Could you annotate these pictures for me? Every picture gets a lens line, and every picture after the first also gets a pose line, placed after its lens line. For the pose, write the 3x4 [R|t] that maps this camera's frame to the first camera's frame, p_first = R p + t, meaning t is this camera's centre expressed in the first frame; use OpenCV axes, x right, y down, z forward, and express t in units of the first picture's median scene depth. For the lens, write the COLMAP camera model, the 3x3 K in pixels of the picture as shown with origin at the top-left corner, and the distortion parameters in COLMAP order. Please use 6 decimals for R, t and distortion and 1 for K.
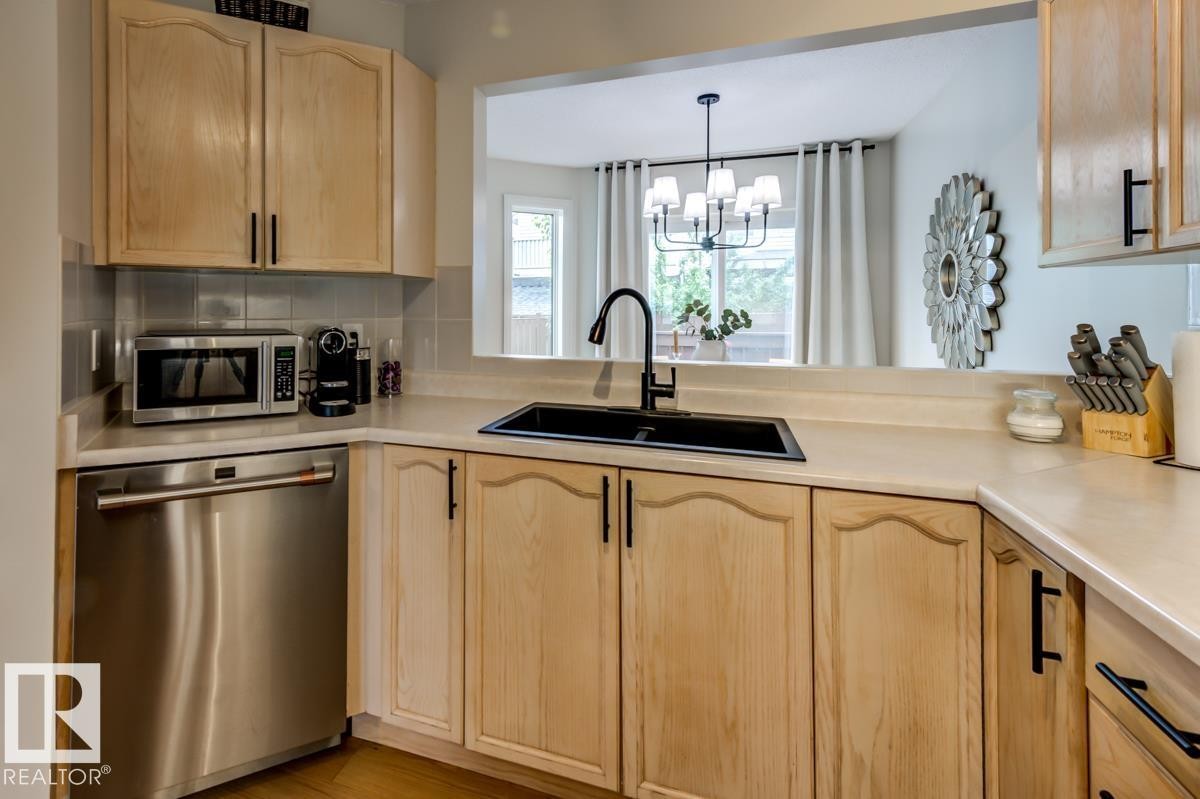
lens RADIAL K [[661.8, 0, 478.0], [0, 661.8, 316.3], [0, 0, 1]] dist [0.027290, -0.010617]
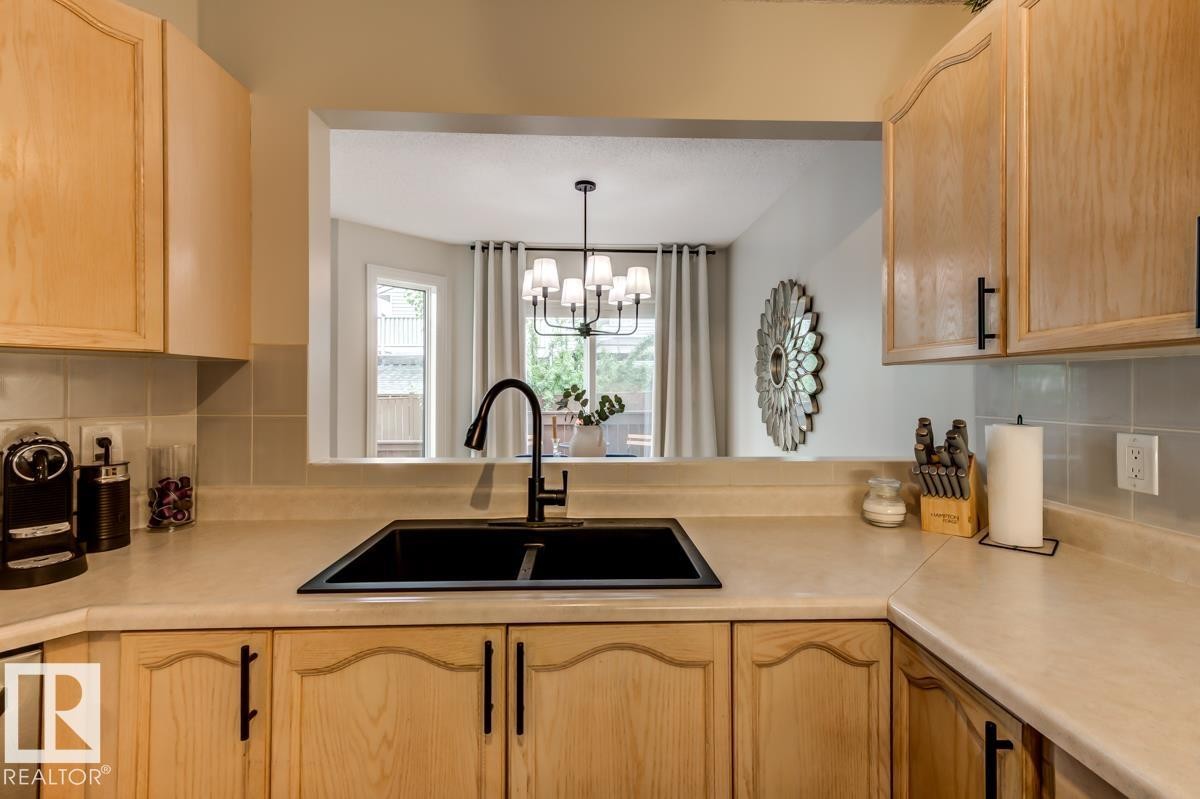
lens RADIAL K [[606.8, 0, 629.1], [0, 606.8, 388.4], [0, 0, 1]] dist [0.019558, -0.000476]
pose [[0.908260, 0.002874, 0.418395, 0.041456], [-0.000022, 0.999977, -0.006822, -0.026532], [-0.418405, 0.006187, 0.908239, 0.260835]]
